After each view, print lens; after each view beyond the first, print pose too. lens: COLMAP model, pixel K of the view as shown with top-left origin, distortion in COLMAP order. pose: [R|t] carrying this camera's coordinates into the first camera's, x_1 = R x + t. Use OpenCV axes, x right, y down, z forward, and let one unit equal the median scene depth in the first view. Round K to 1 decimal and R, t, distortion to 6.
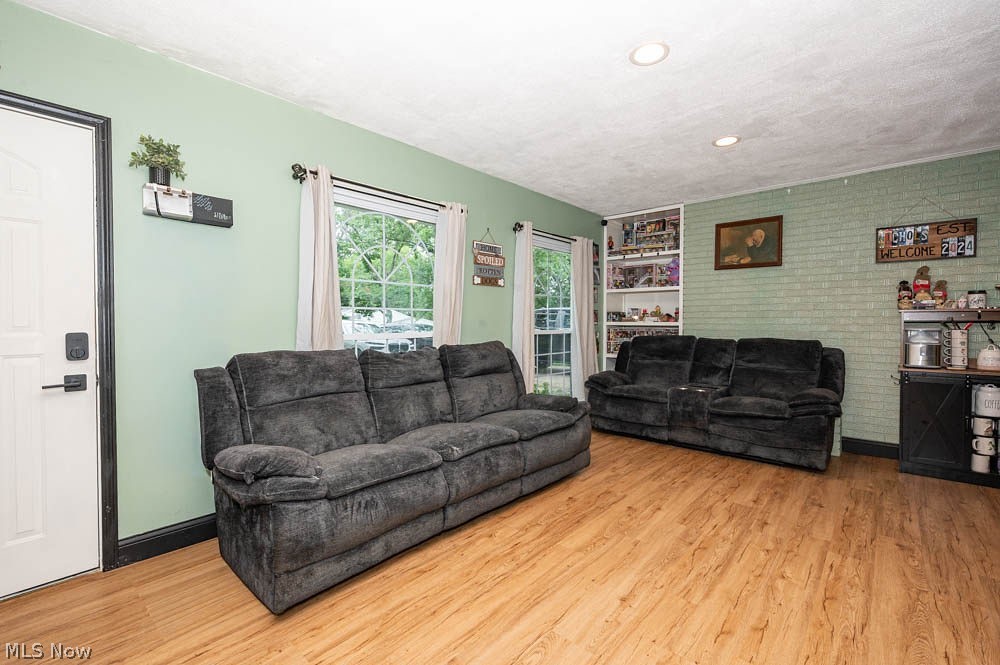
lens RADIAL K [[452.7, 0, 497.9], [0, 452.7, 335.8], [0, 0, 1]] dist [-0.001424, -0.000467]
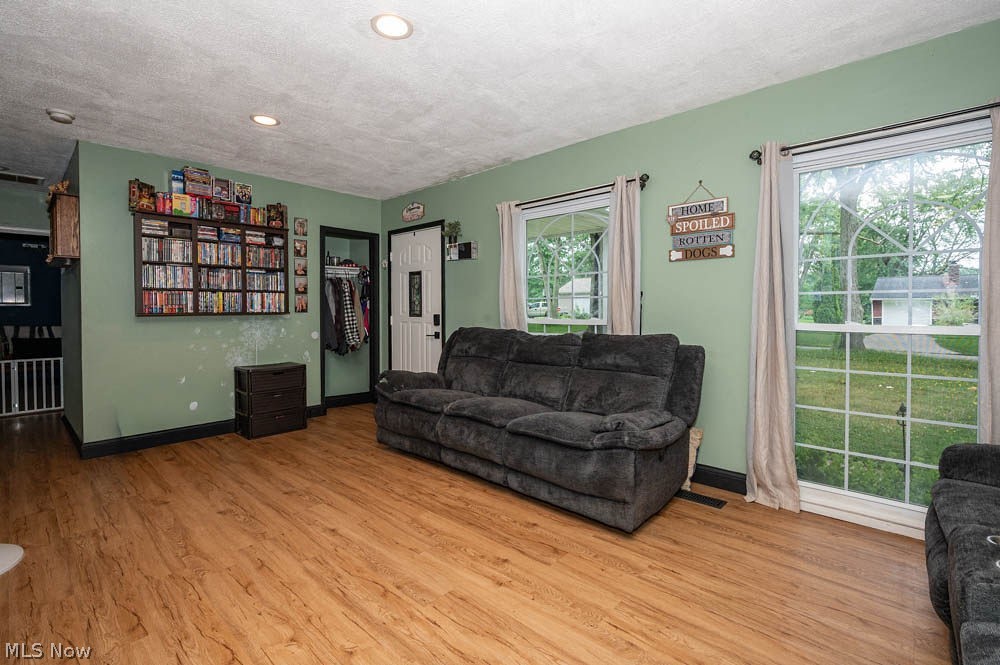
lens RADIAL K [[452.7, 0, 515.2], [0, 452.7, 321.0], [0, 0, 1]] dist [-0.001424, -0.000467]
pose [[-0.013044, 0.029685, -0.999474, 0.807519], [-0.024536, 0.999249, 0.029998, -0.028890], [0.999614, 0.024915, -0.012306, 0.801947]]
